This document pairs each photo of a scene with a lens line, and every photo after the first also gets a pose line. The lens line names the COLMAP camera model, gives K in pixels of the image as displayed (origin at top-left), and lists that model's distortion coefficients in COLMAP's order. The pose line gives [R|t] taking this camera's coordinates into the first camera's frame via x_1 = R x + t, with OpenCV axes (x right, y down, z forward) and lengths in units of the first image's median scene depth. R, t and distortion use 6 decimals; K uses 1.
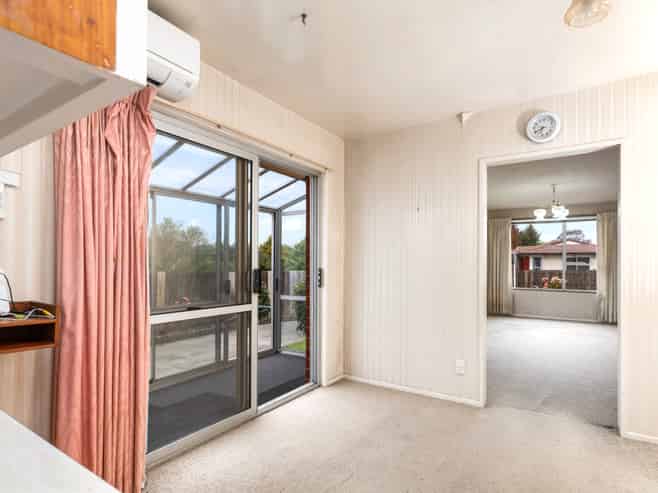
lens RADIAL K [[361.4, 0, 317.4], [0, 361.4, 264.5], [0, 0, 1]] dist [0.003889, -0.000825]
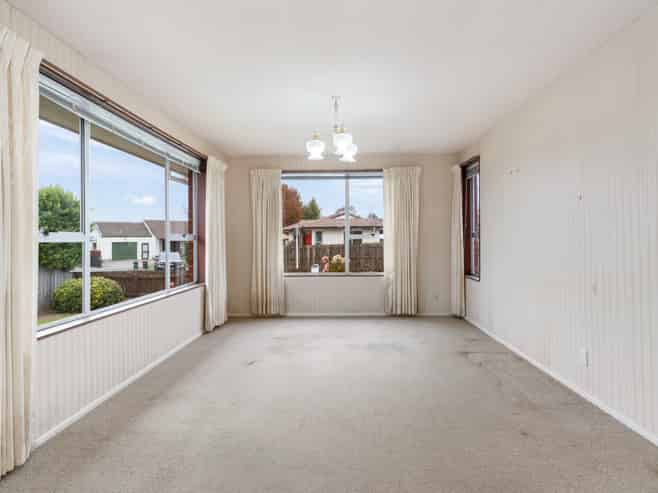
lens RADIAL K [[364.3, 0, 329.2], [0, 364.3, 242.9], [0, 0, 1]] dist [0.000031, 0.000000]
pose [[0.841492, -0.017062, 0.540000, 0.246488], [0.012823, 0.999850, 0.011610, 0.000262], [-0.540118, -0.002845, 0.841585, 0.388565]]
